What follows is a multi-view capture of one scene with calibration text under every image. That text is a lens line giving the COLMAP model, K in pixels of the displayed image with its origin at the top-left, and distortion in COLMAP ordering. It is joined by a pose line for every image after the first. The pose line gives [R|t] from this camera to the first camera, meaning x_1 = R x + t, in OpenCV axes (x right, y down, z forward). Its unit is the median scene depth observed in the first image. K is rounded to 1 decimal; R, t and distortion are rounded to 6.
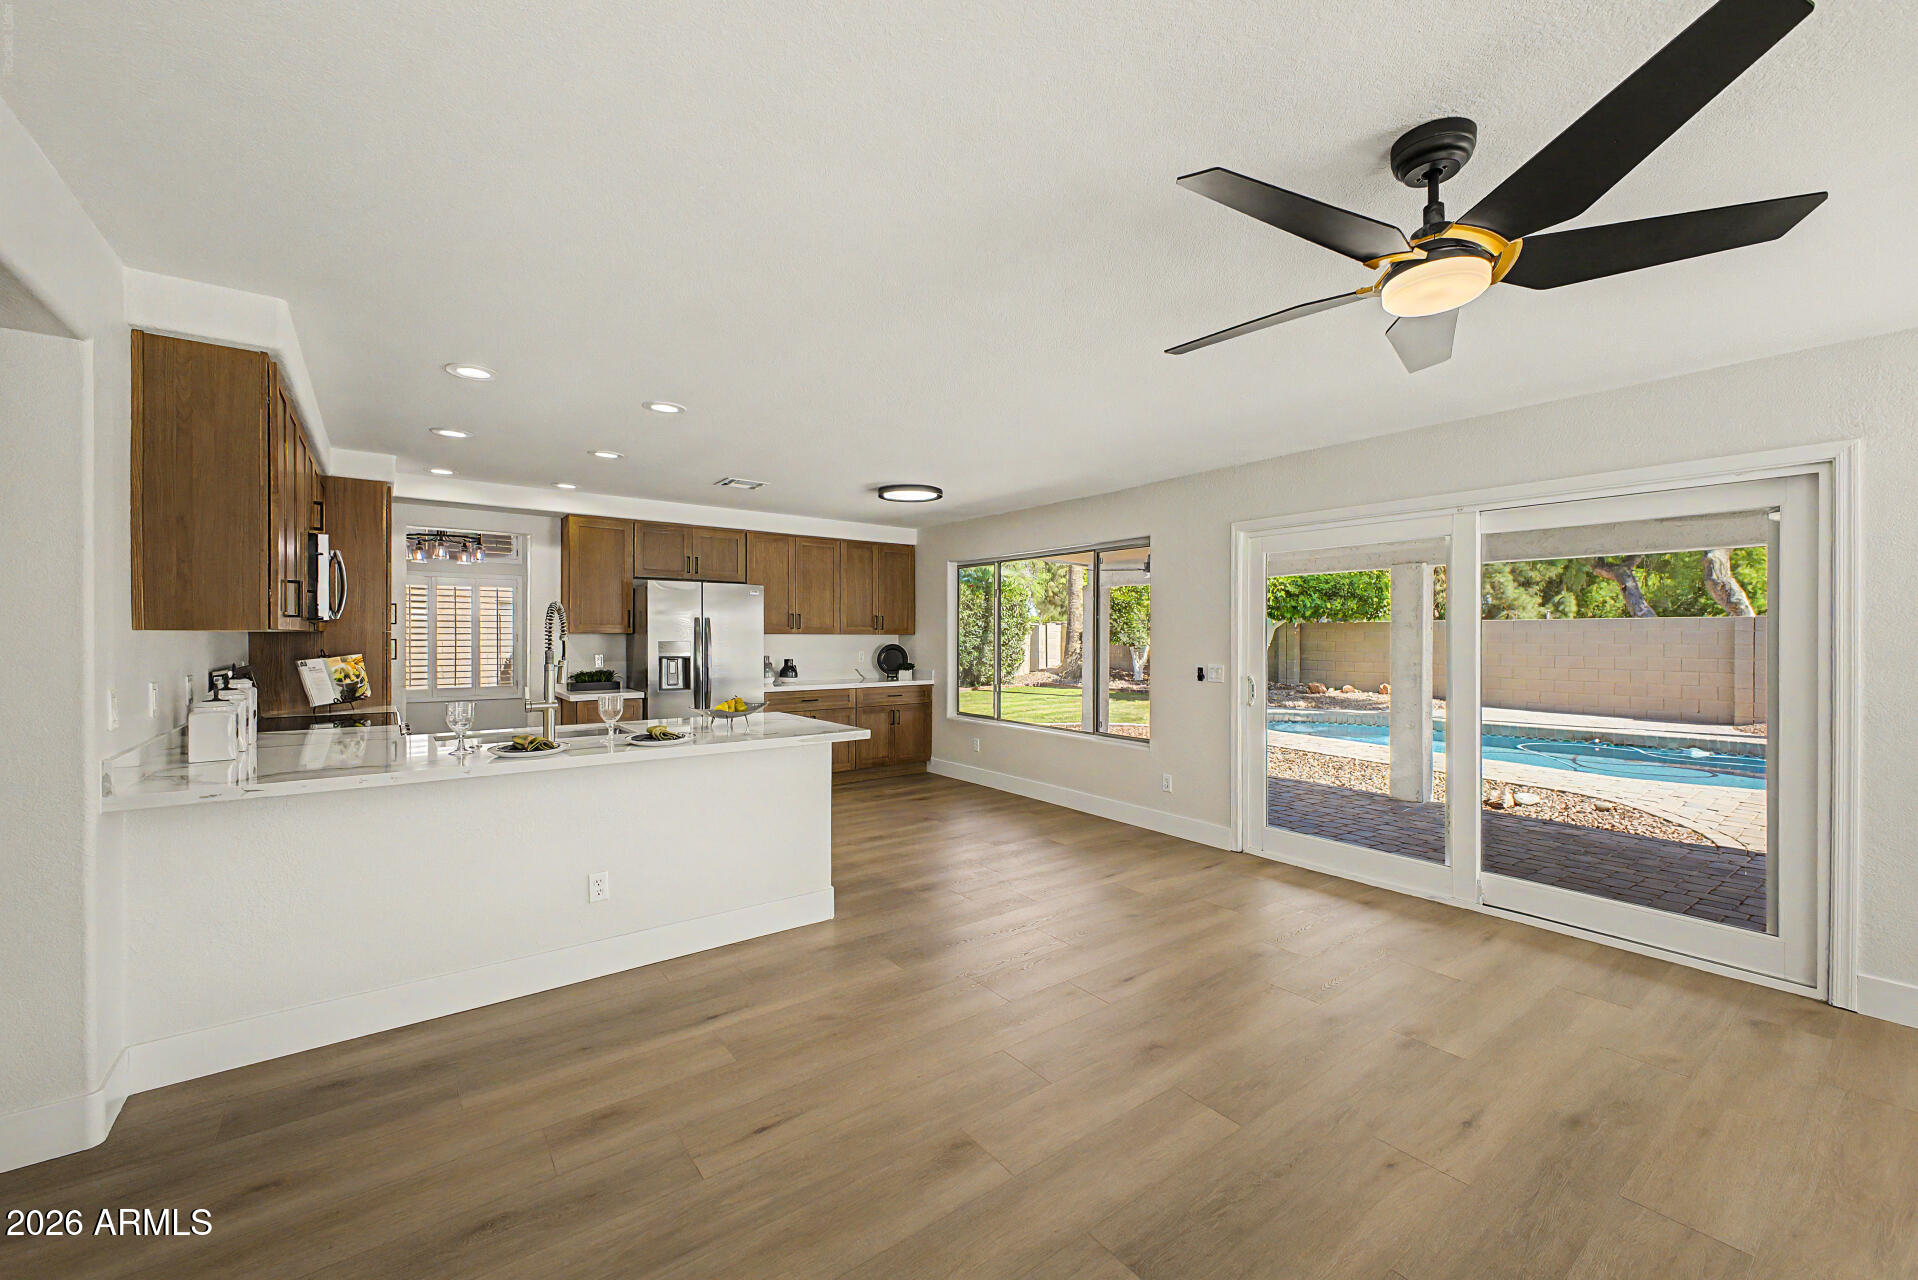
lens RADIAL K [[757.9, 0, 961.4], [0, 757.9, 636.5], [0, 0, 1]] dist [0.023043, -0.006919]
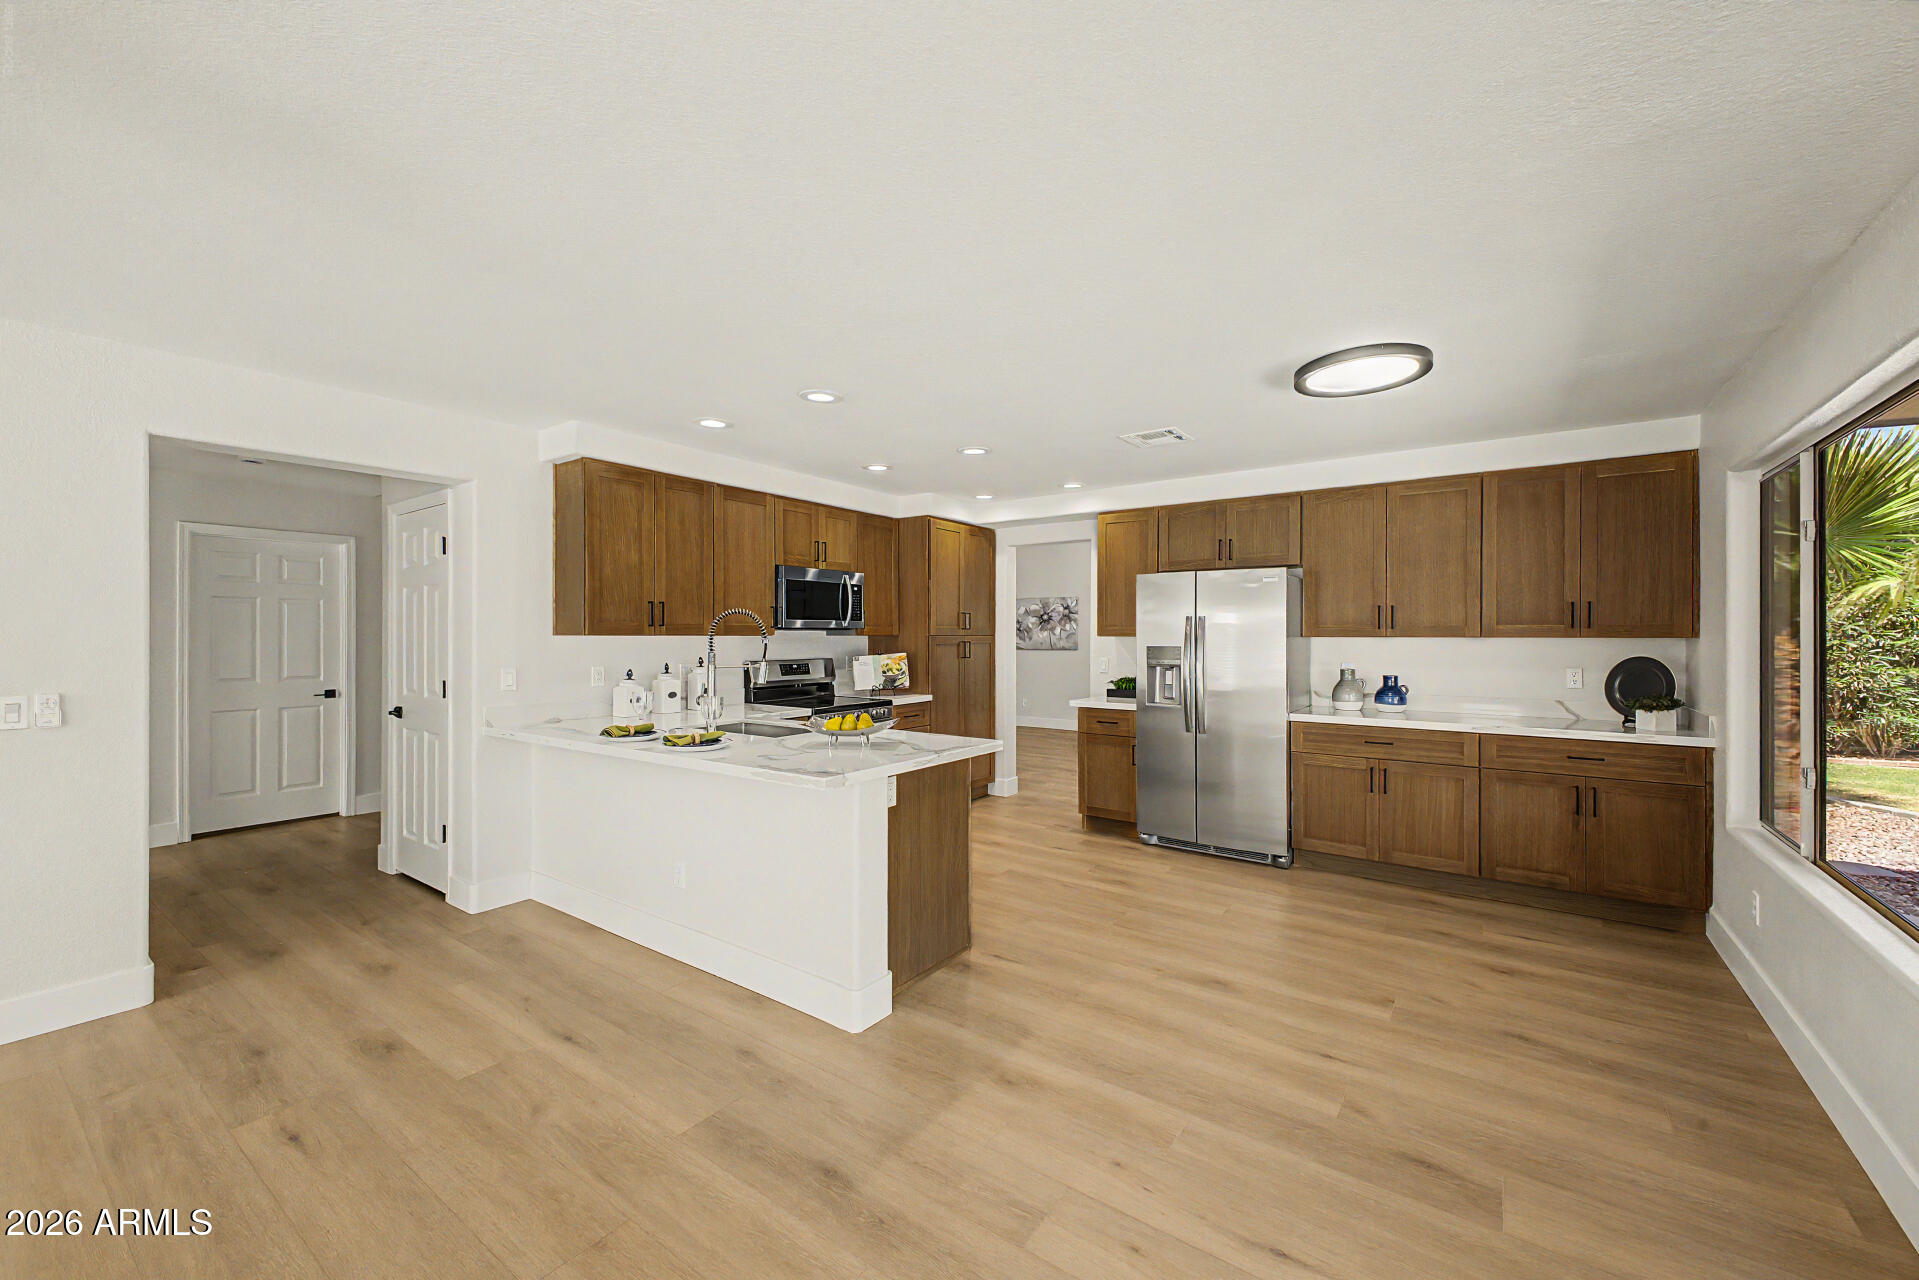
lens RADIAL K [[758.3, 0, 961.9], [0, 758.3, 636.5], [0, 0, 1]] dist [0.023043, -0.006919]
pose [[0.298769, -0.001324, -0.954324, 0.346795], [-0.002656, 0.999994, -0.002219, -0.001624], [0.954322, 0.003197, 0.298764, 0.556103]]
